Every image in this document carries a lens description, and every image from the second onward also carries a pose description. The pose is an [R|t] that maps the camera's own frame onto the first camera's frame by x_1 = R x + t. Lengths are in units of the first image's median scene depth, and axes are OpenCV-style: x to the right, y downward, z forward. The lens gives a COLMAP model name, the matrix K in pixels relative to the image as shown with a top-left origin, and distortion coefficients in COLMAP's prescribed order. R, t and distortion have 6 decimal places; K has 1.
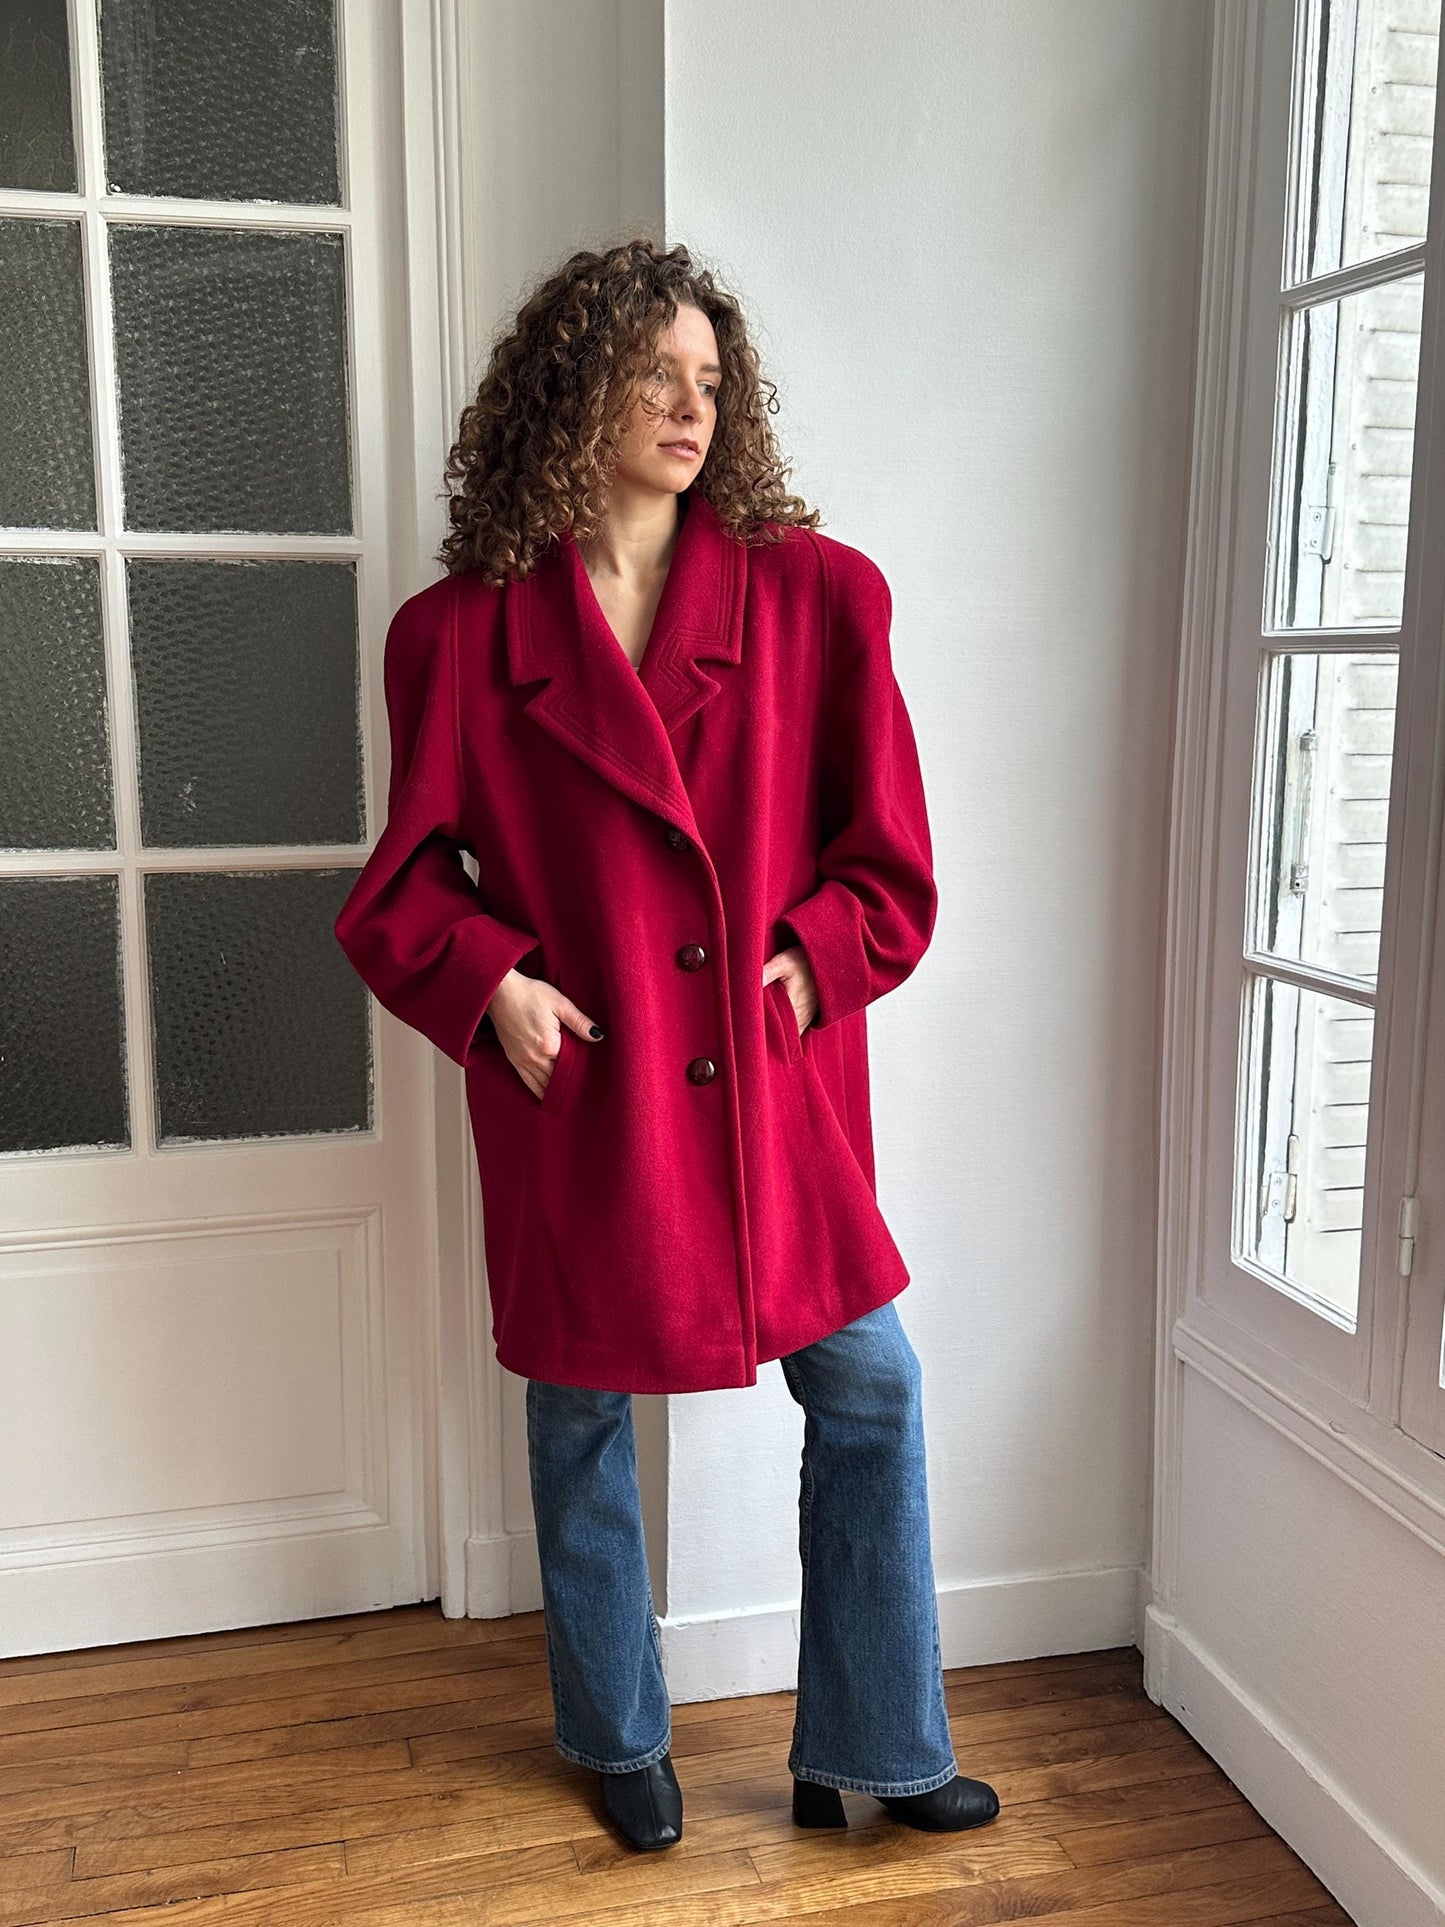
lens RADIAL K [[1751.0, 0, 715.5], [0, 1751.0, 970.4], [0, 0, 1]] dist [-0.035483, 0.000000]
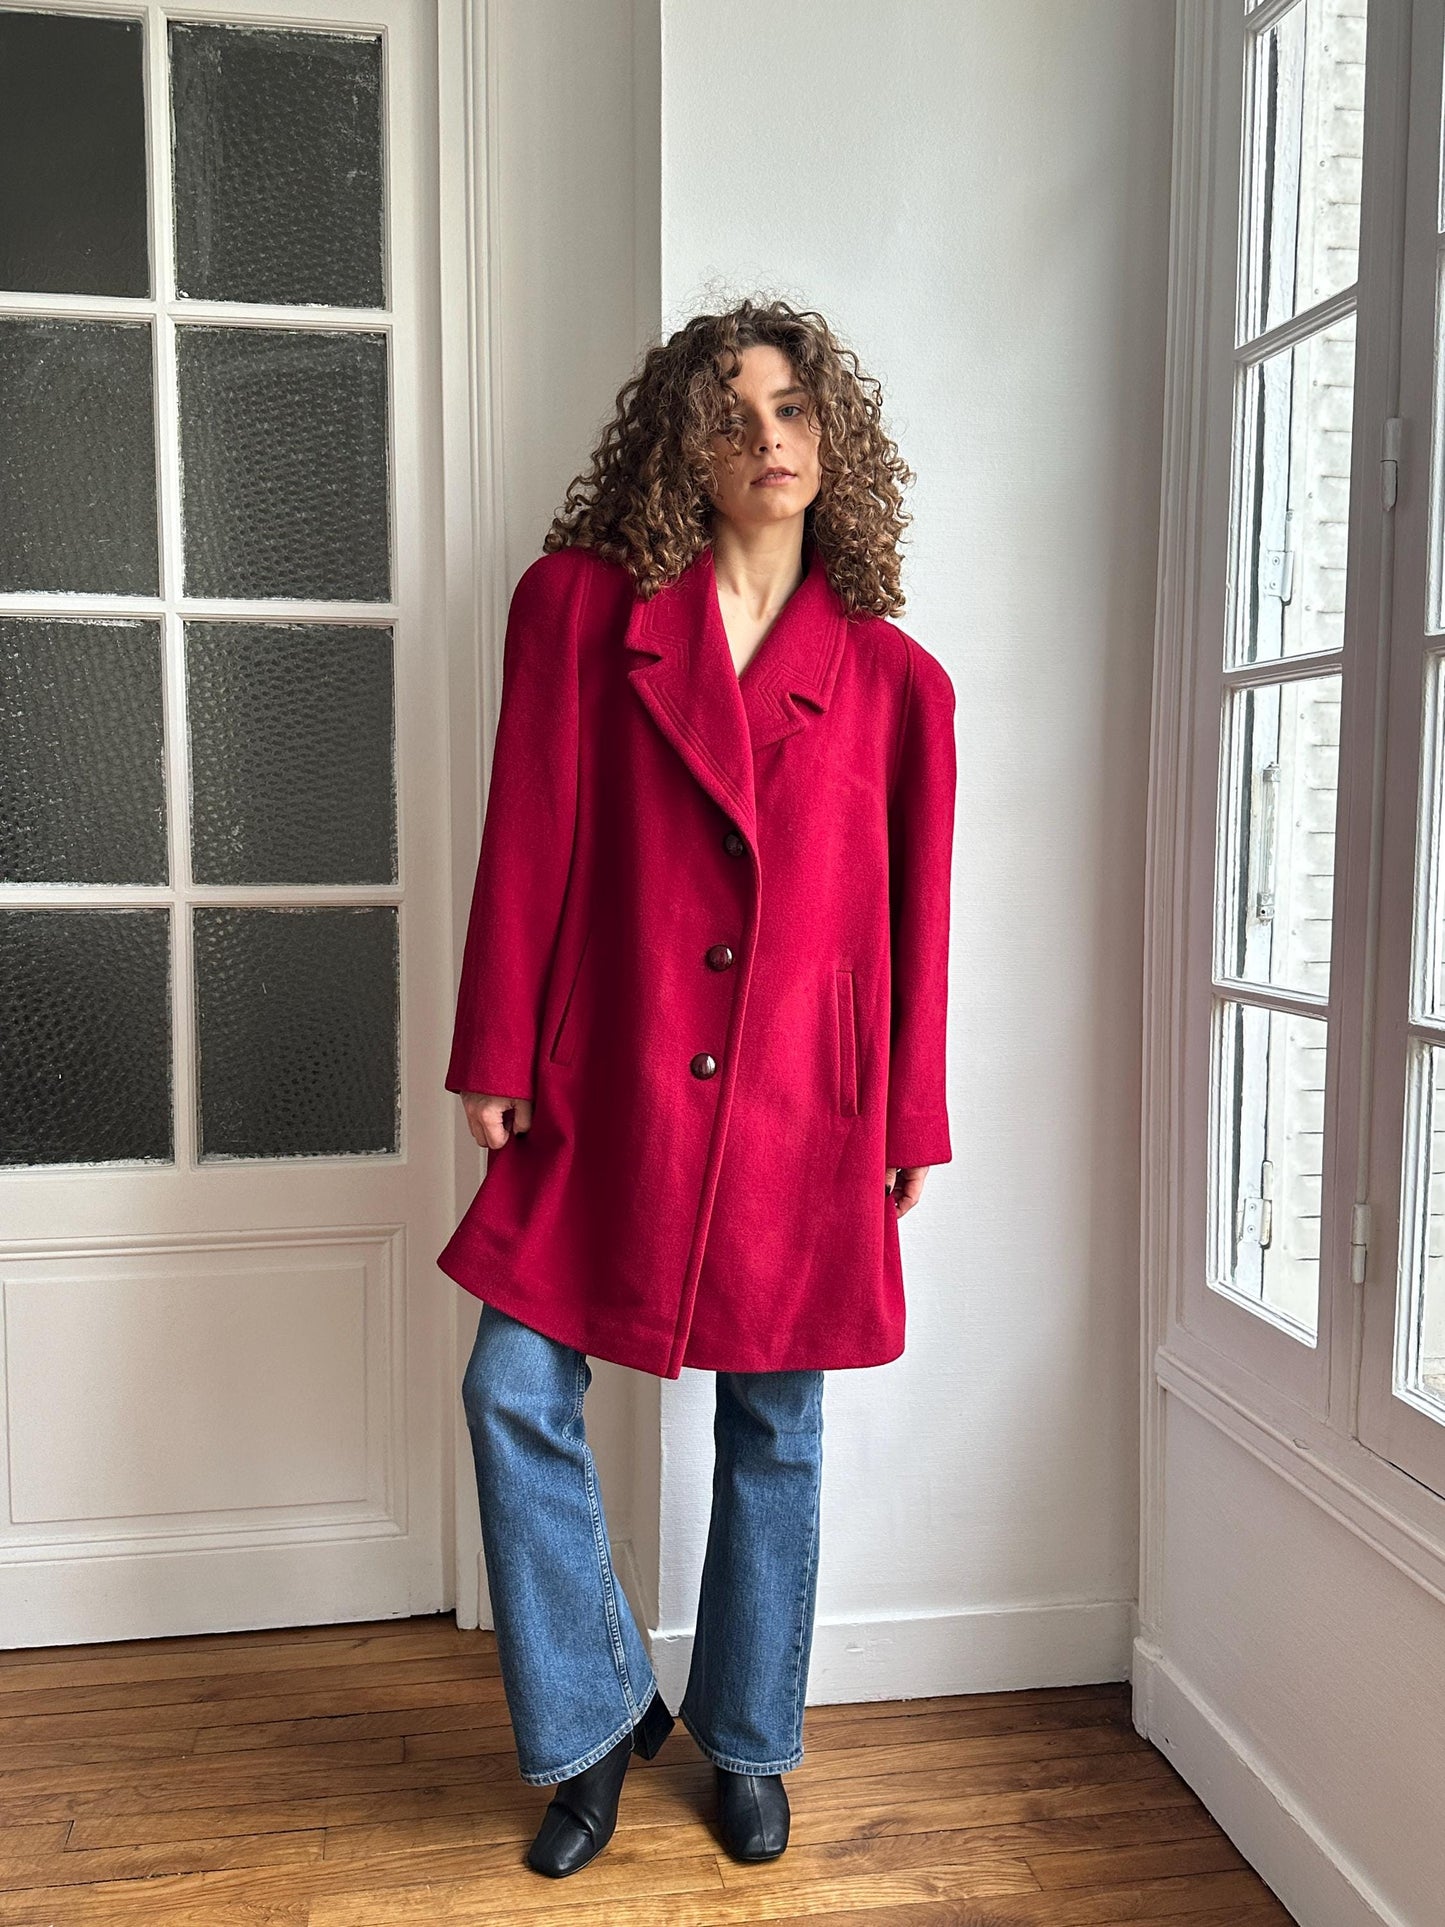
lens RADIAL K [[1590.9, 0, 717.5], [0, 1590.9, 978.3], [0, 0, 1]] dist [-0.019966, -0.024390]
pose [[0.997073, 0.009020, -0.075916, 0.077630], [-0.014785, 0.997020, -0.075720, 0.060501], [0.075007, 0.076620, 0.994235, 0.042983]]
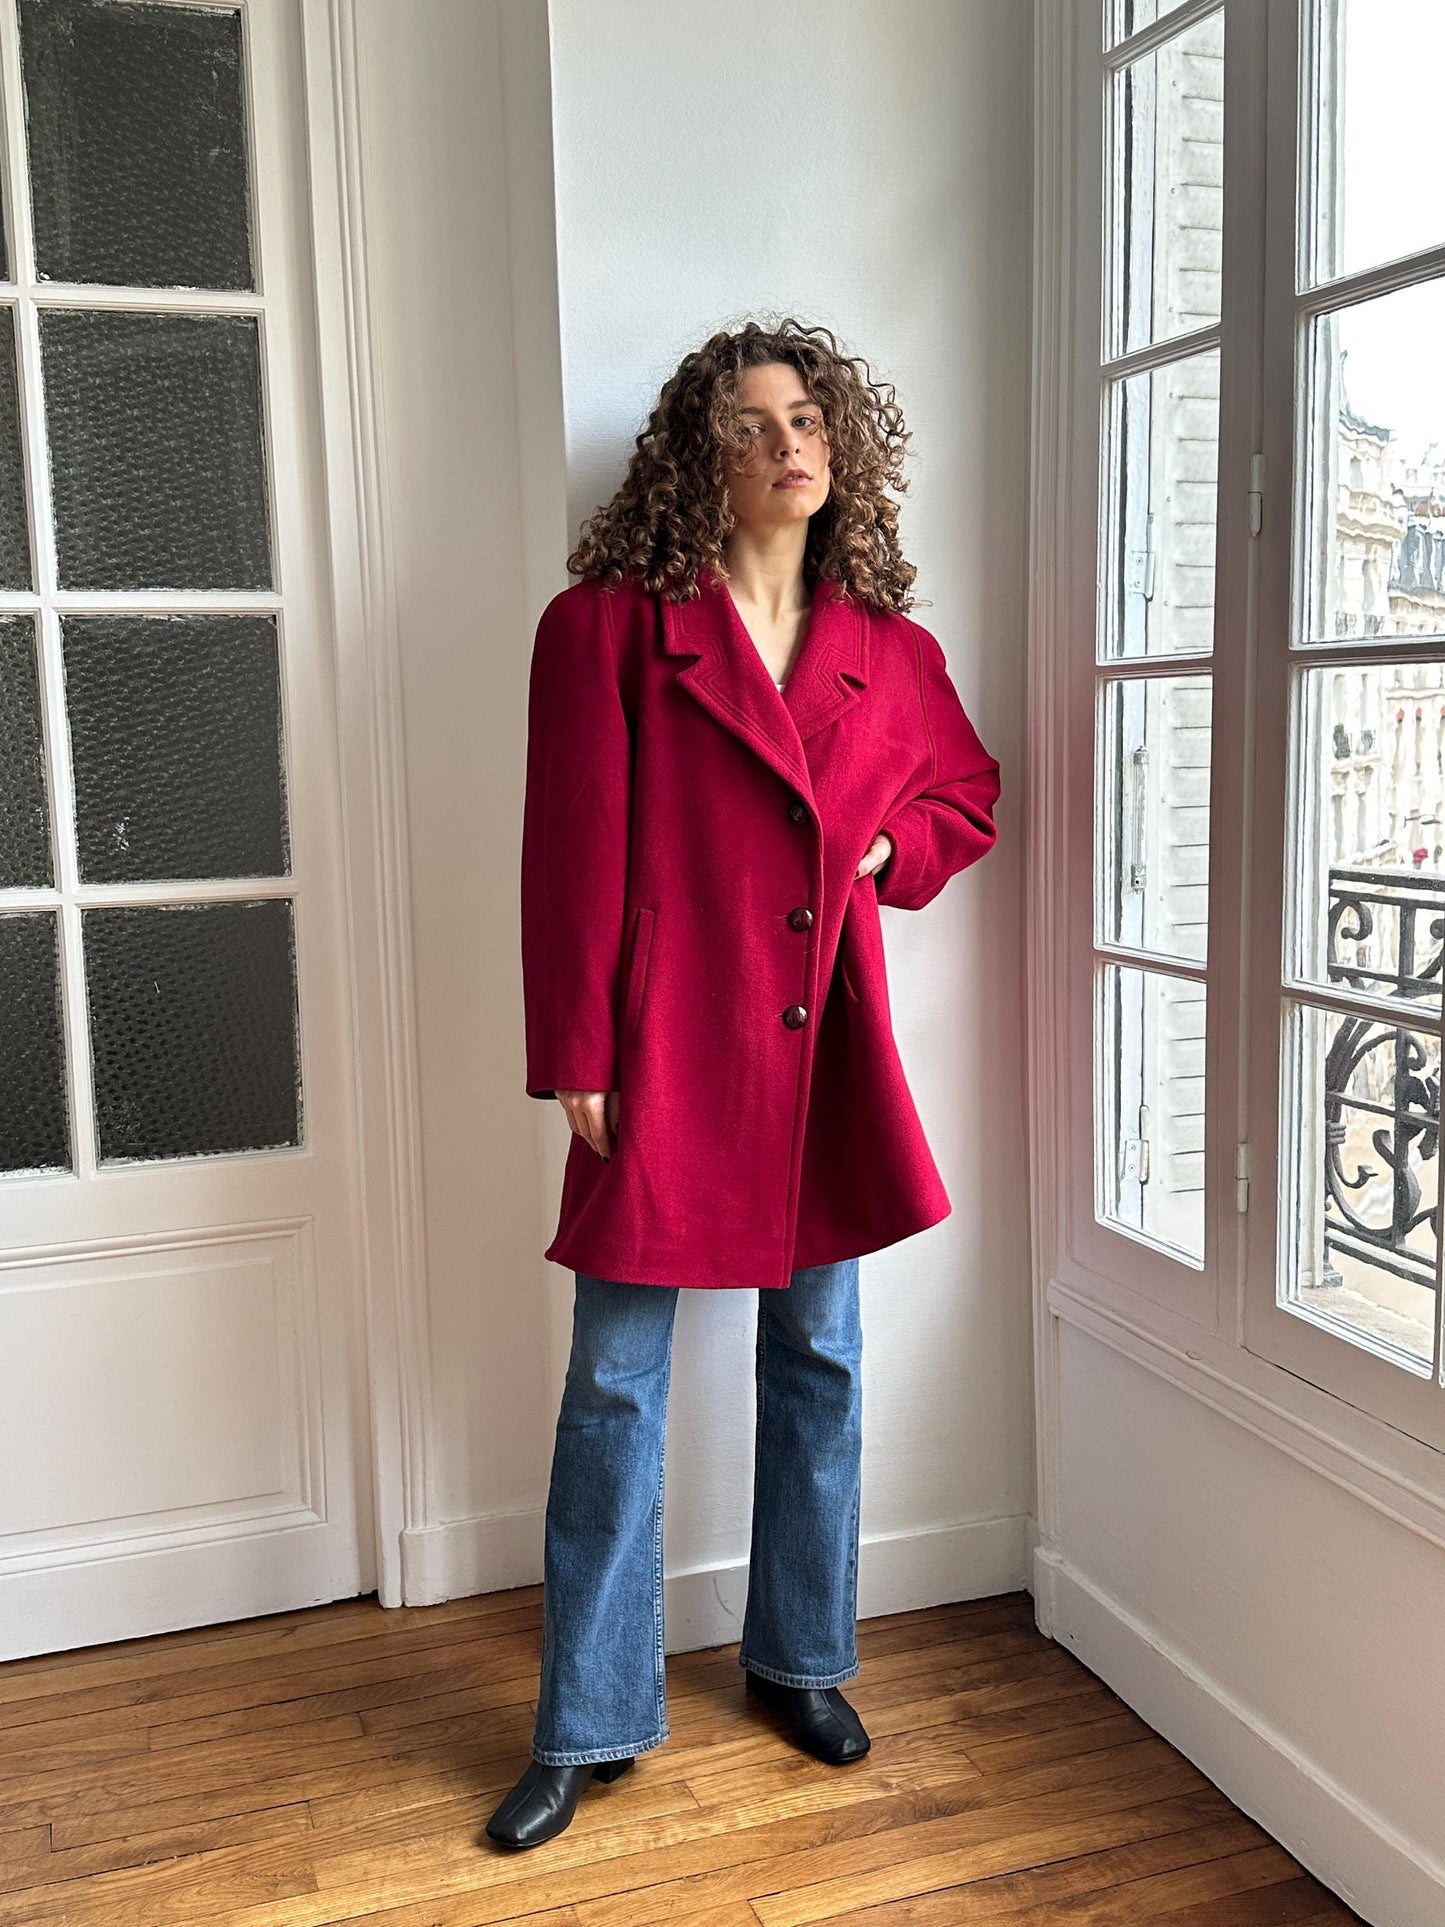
lens RADIAL K [[1751.0, 0, 735.0], [0, 1751.0, 971.3], [0, 0, 1]] dist [-0.035483, 0.000000]
pose [[0.995443, -0.034241, 0.088993, -0.027141], [0.037495, 0.998678, -0.035156, 0.035938], [-0.087672, 0.038333, 0.995412, -0.096792]]
